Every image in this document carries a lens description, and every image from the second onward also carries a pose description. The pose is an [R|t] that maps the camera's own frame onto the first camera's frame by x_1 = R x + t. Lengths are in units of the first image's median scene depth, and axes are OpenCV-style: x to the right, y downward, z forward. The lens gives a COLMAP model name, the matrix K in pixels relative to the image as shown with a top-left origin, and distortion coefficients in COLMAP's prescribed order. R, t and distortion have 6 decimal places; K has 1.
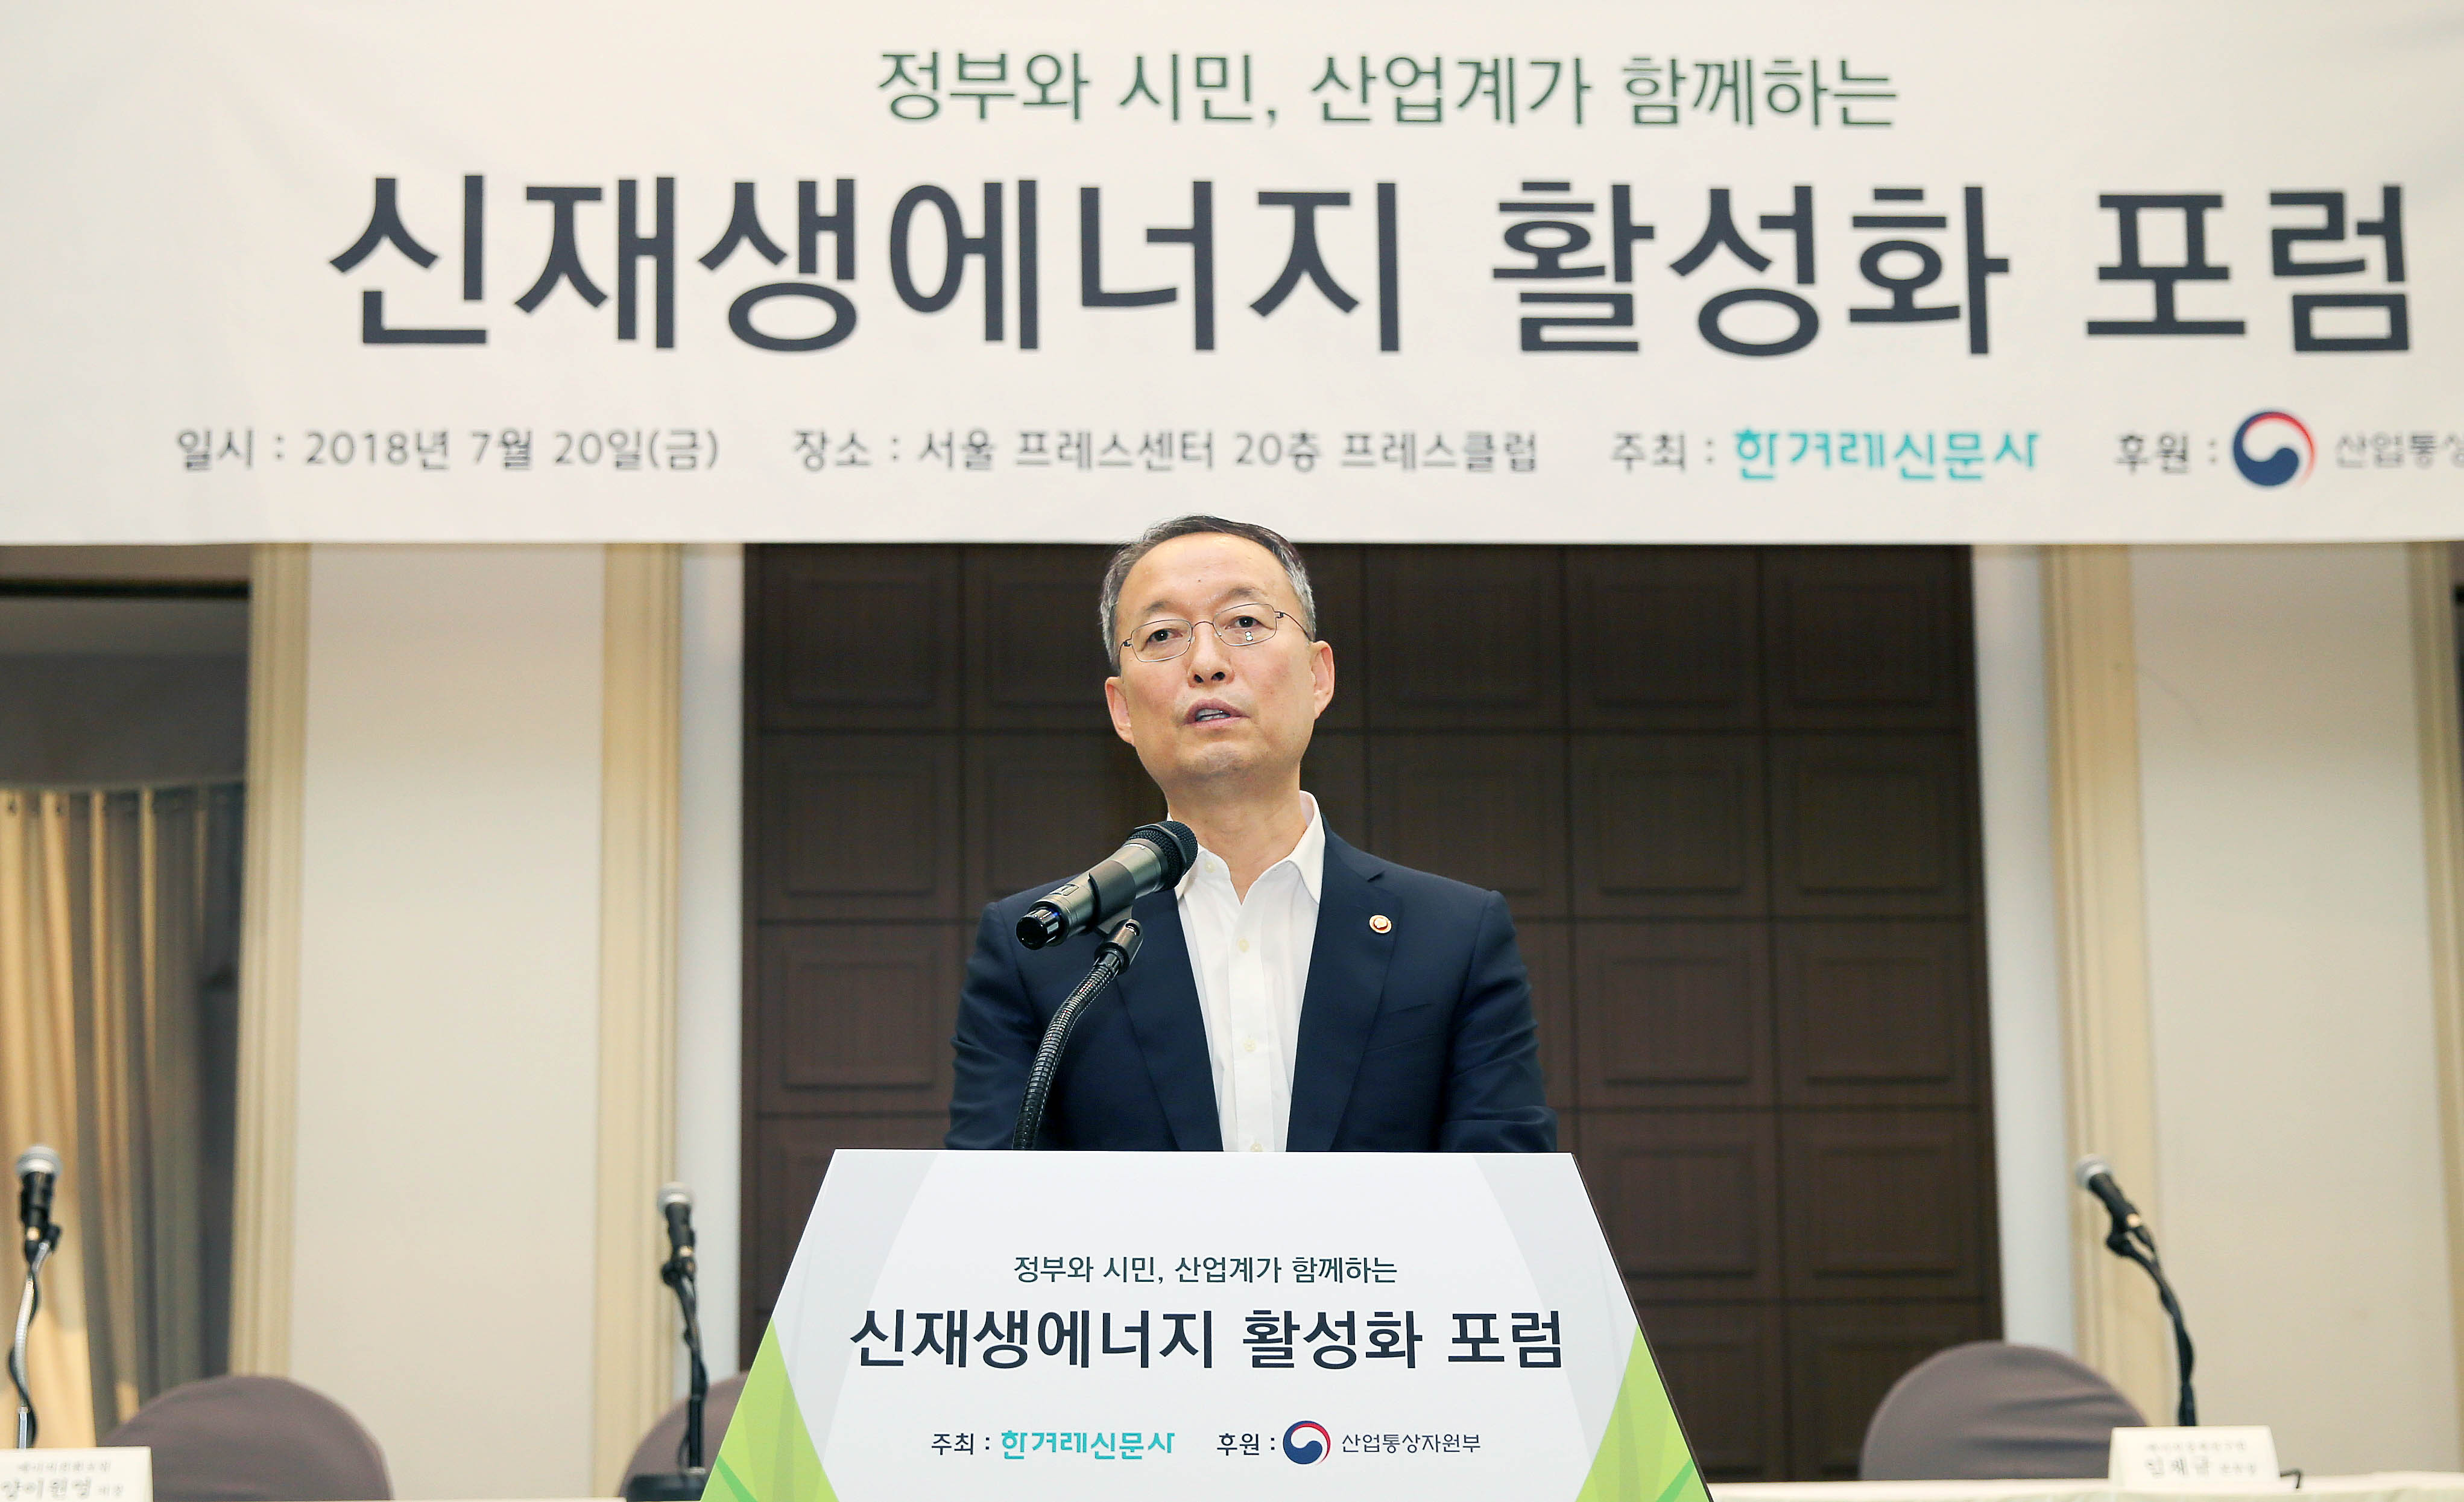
lens RADIAL K [[4422.0, 0, 1249.8], [0, 4422.0, 762.6], [0, 0, 1]] dist [0.060789, 0.000000]
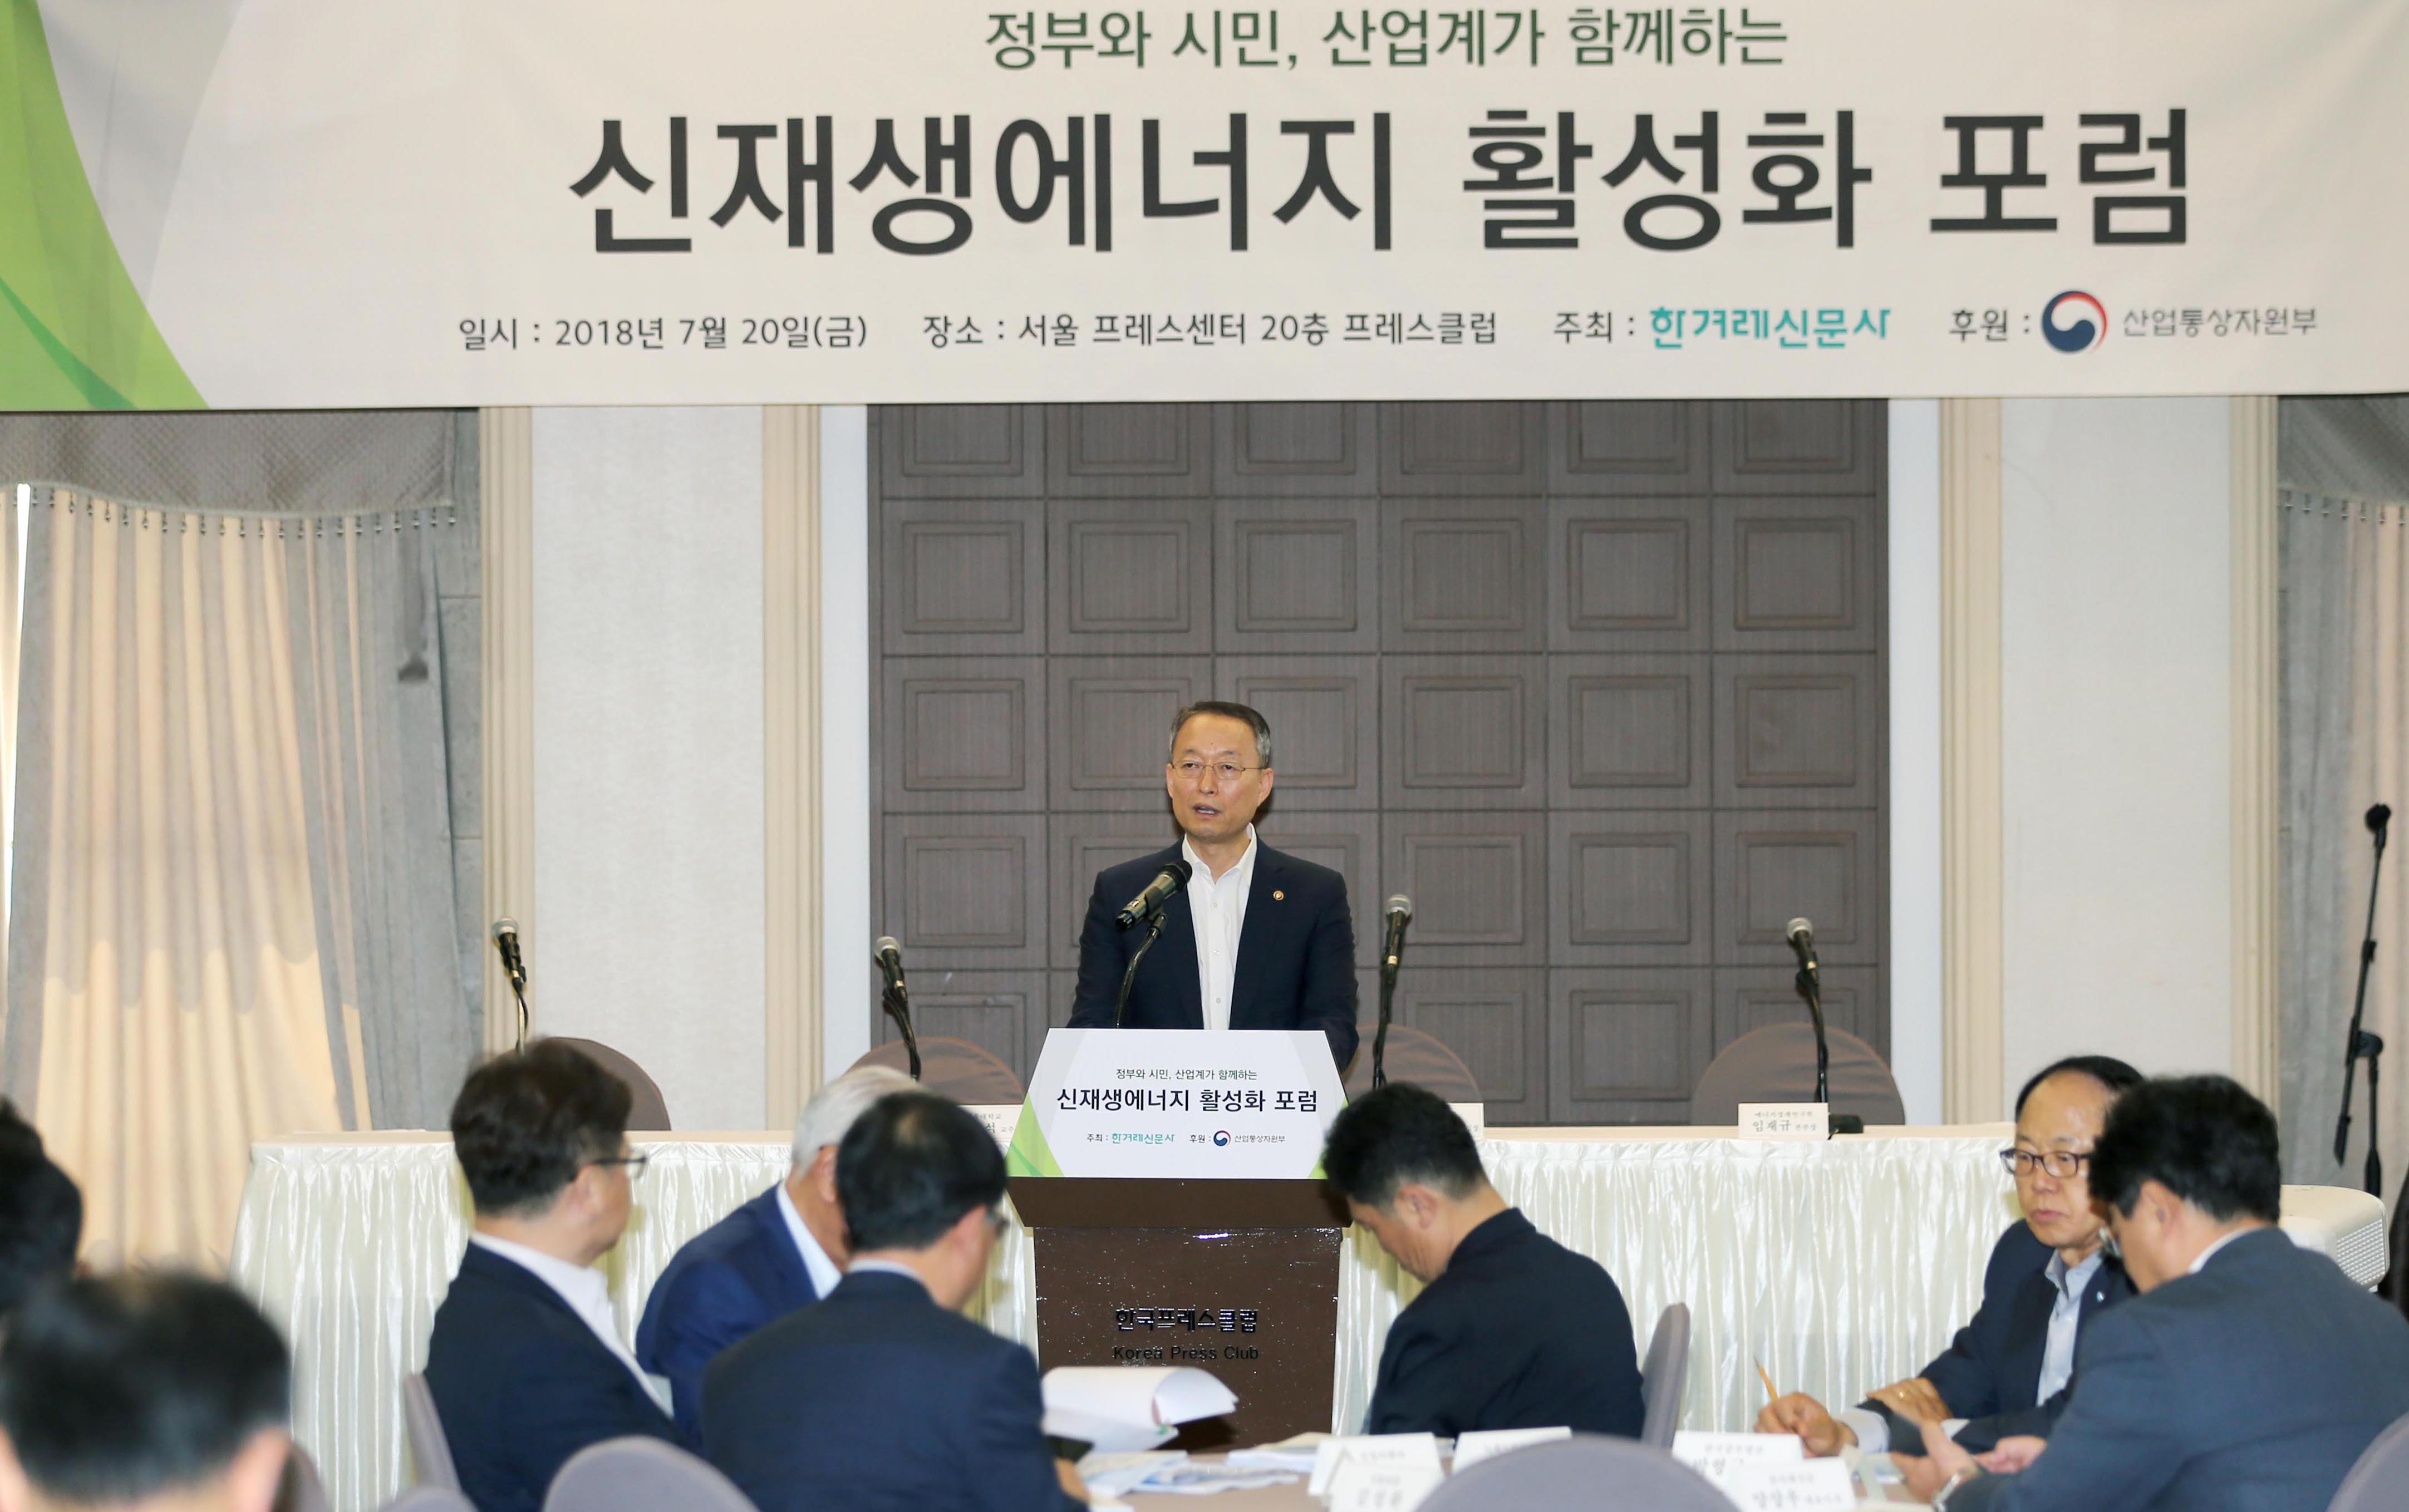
lens RADIAL K [[7880.7, 0, 1198.6], [0, 7880.7, 752.8], [0, 0, 1]] dist [0.224454, 0.000000]
pose [[0.999491, 0.006958, -0.031144, 0.050477], [-0.002900, 0.991707, 0.128489, -0.241760], [0.031780, -0.128333, 0.991222, -1.296791]]
